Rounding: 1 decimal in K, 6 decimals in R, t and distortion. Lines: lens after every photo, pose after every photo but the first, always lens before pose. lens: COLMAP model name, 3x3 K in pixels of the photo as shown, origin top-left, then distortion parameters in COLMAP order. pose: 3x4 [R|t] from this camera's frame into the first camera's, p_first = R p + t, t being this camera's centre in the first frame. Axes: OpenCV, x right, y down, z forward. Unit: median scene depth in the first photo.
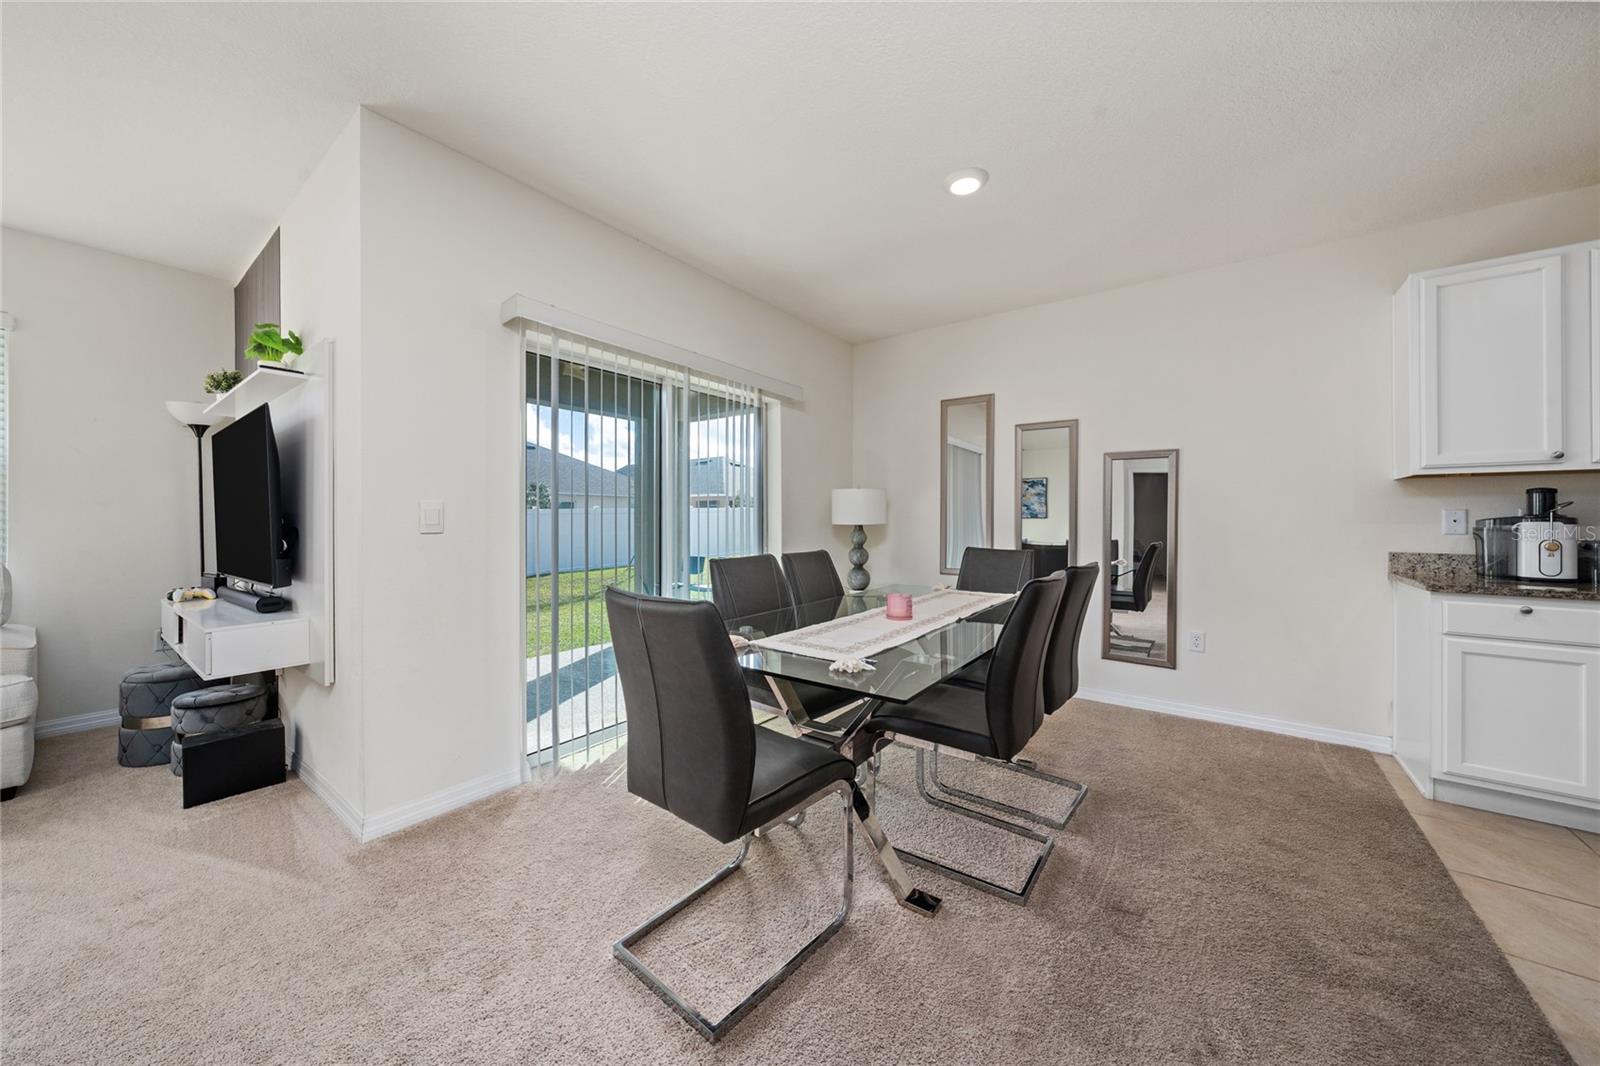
lens RADIAL K [[553.1, 0, 796.5], [0, 553.1, 534.4], [0, 0, 1]] dist [-0.001583, -0.000078]
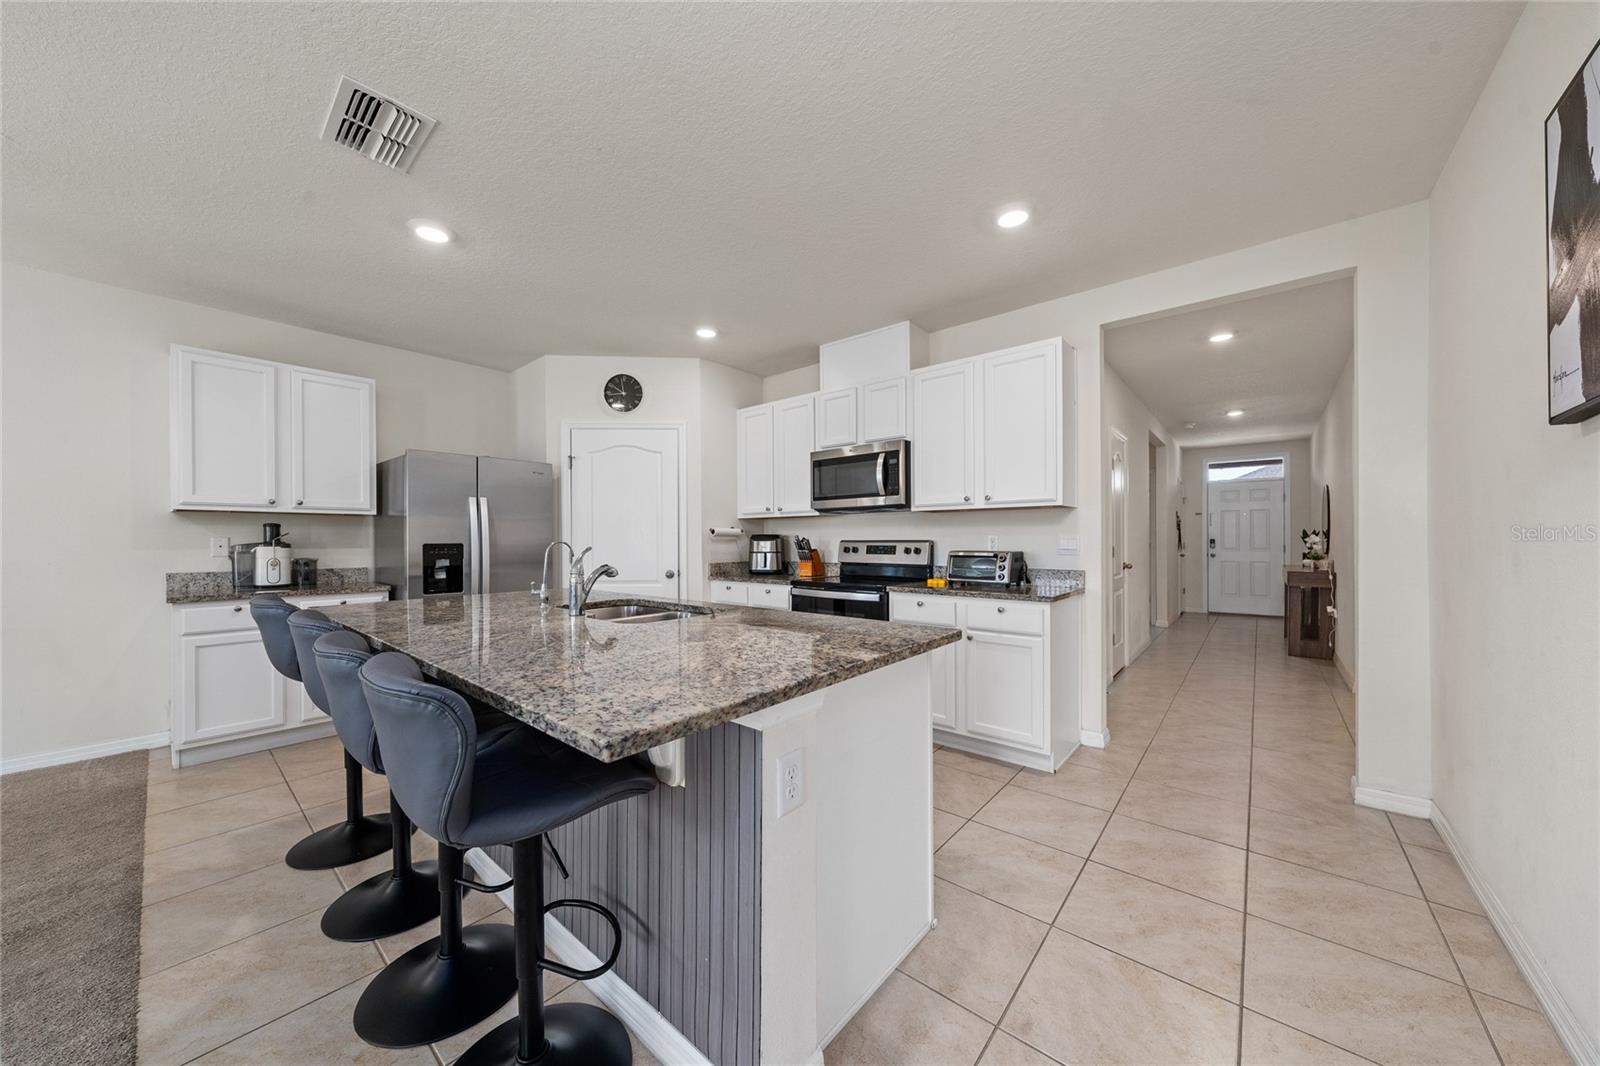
lens RADIAL K [[545.0, 0, 802.6], [0, 545.0, 541.8], [0, 0, 1]] dist [-0.001524, -0.000045]
pose [[0.053719, -0.000551, 0.998556, -0.006827], [0.032331, 0.999477, -0.001188, 0.011920], [-0.998033, 0.032348, 0.053708, -0.478401]]
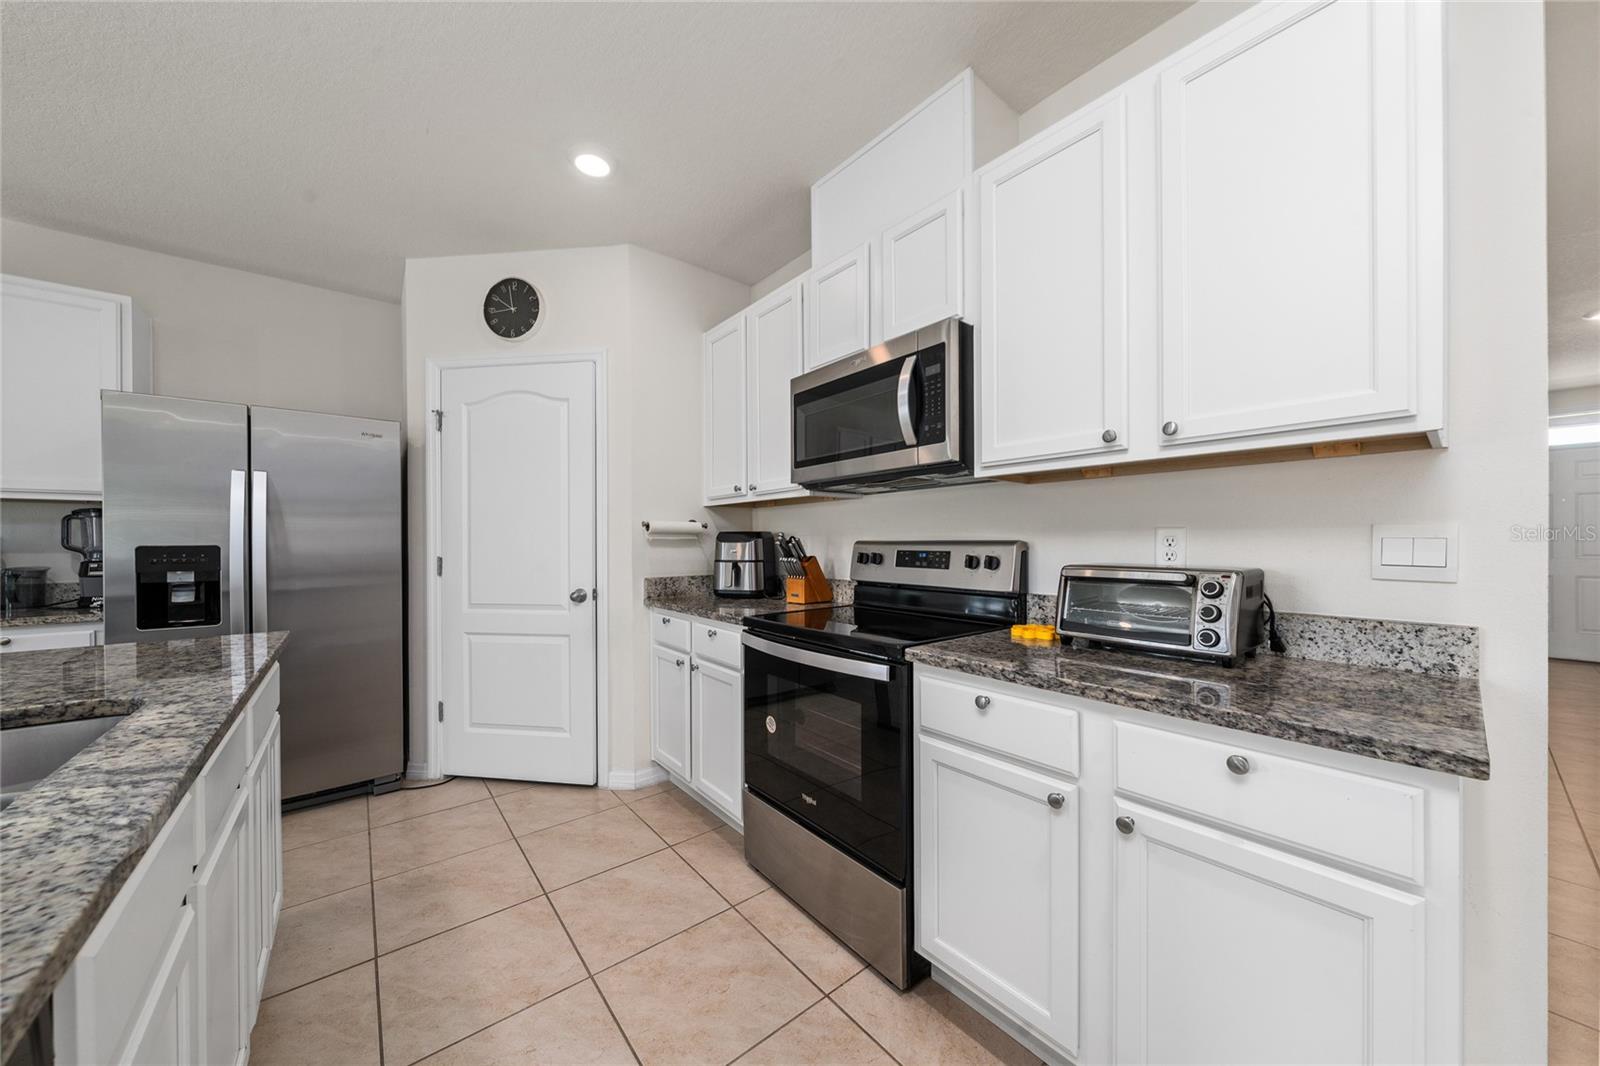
lens RADIAL K [[545.0, 0, 802.6], [0, 545.0, 541.8], [0, 0, 1]] dist [-0.001524, -0.000045]
pose [[0.235331, 0.001960, 0.971913, 0.781700], [0.030312, 0.999497, -0.009355, 0.016654], [-0.971443, 0.031662, 0.235153, -0.646870]]
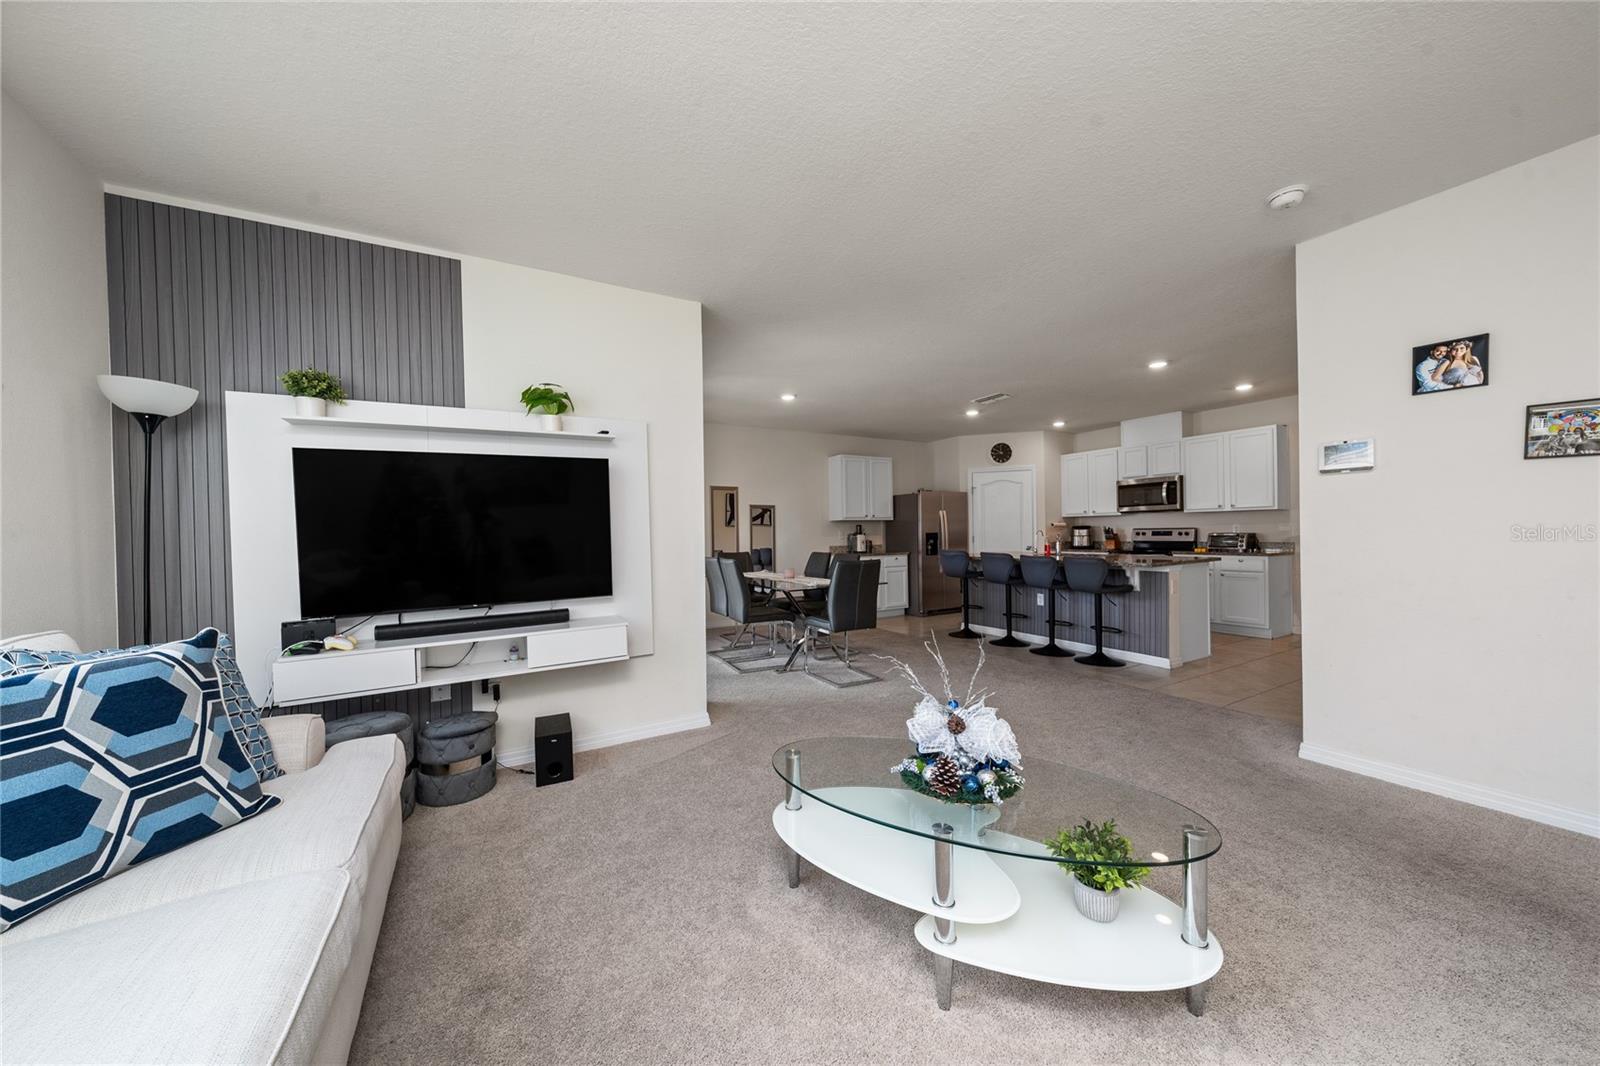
lens RADIAL K [[553.1, 0, 796.5], [0, 553.1, 534.4], [0, 0, 1]] dist [-0.001583, -0.000078]
pose [[0.392457, -0.008331, 0.919732, -1.913266], [0.043599, 0.999003, -0.009555, -0.010954], [-0.918736, 0.043850, 0.392429, 0.025777]]
